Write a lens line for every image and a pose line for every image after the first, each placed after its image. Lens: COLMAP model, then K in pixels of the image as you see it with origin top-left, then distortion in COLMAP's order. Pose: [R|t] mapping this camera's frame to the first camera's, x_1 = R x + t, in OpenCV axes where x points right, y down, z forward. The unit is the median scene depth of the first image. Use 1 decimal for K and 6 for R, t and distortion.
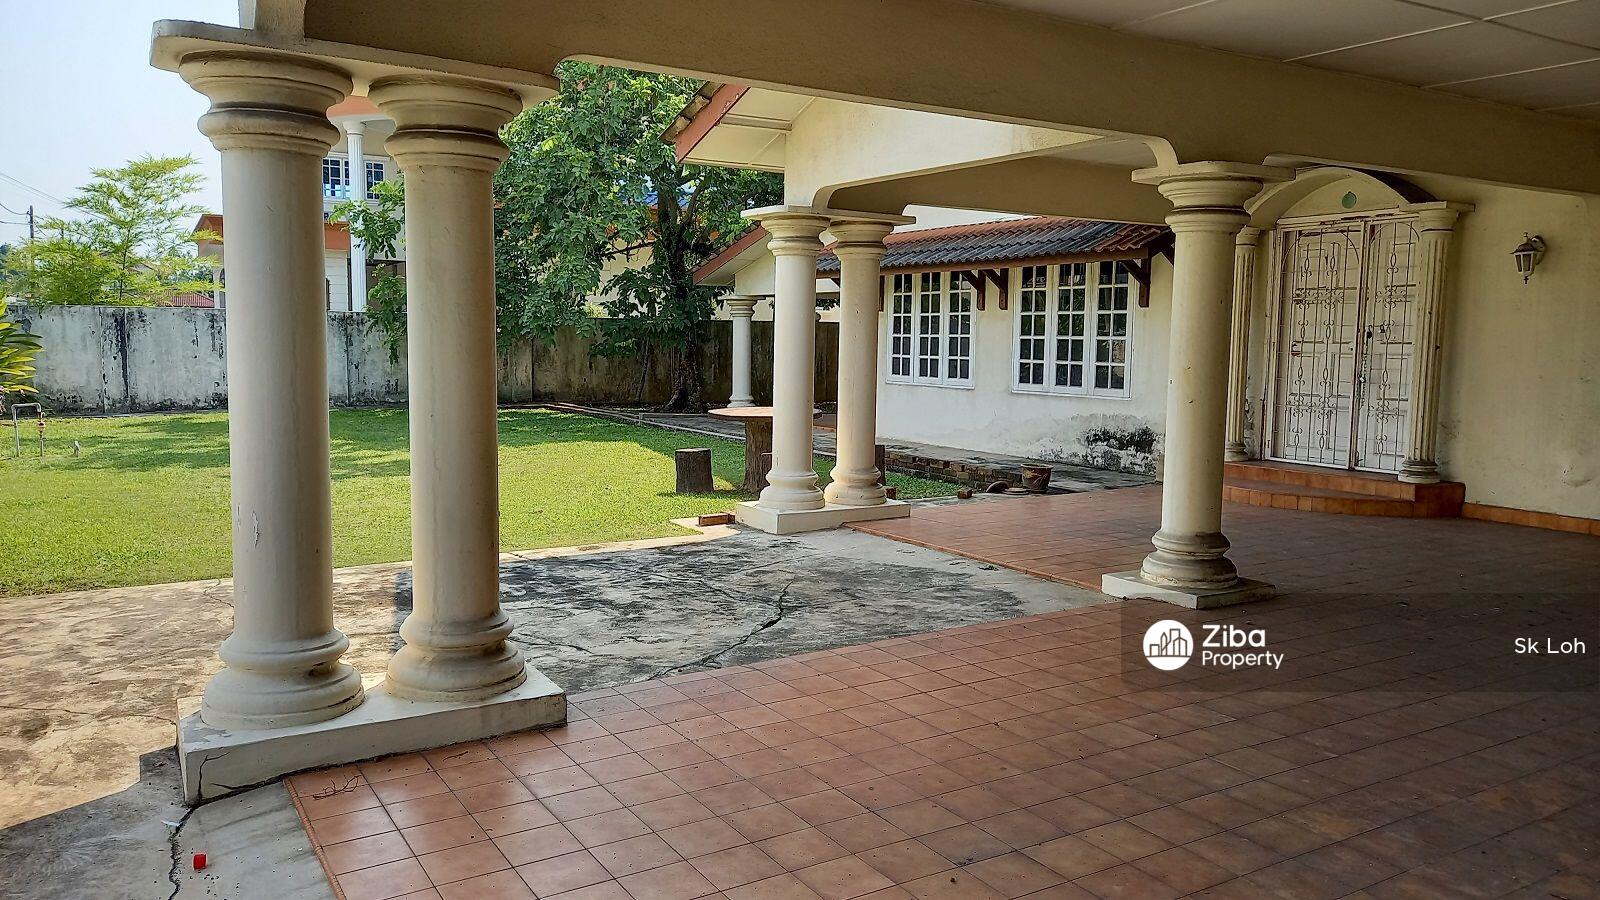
lens RADIAL K [[1174.2, 0, 811.6], [0, 1174.2, 443.2], [0, 0, 1]] dist [0.059705, -0.049649]
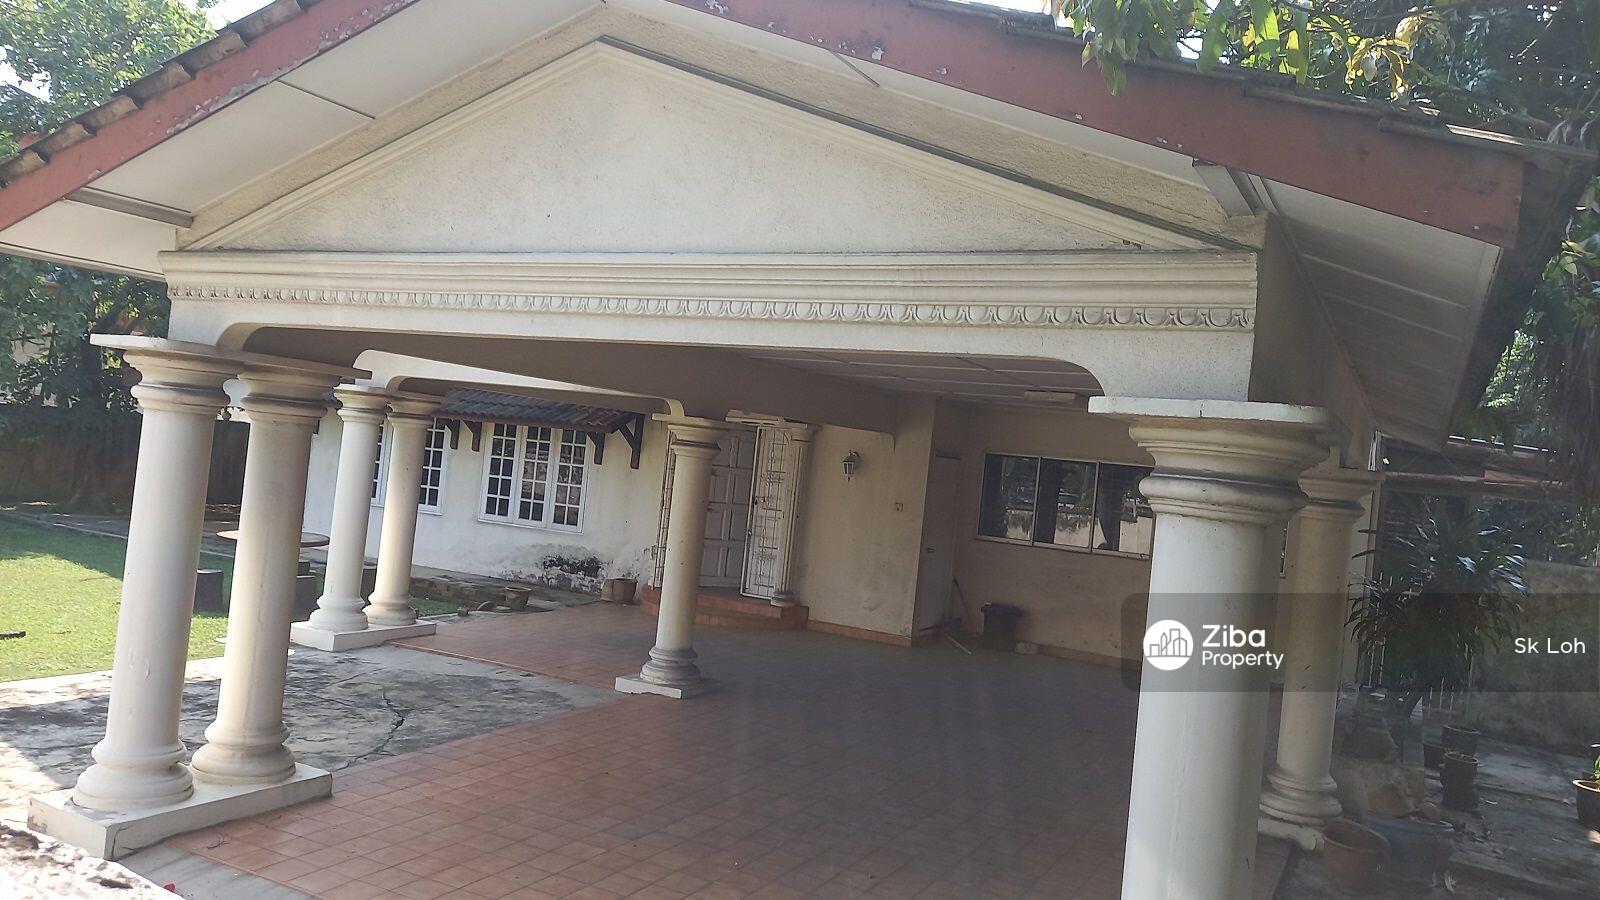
lens RADIAL K [[1174.2, 0, 807.6], [0, 1174.2, 409.5], [0, 0, 1]] dist [0.059705, -0.049649]
pose [[0.856553, 0.088427, 0.508426, -0.233400], [-0.035132, 0.992916, -0.113503, -0.044817], [-0.514861, 0.079359, 0.853592, -0.293361]]
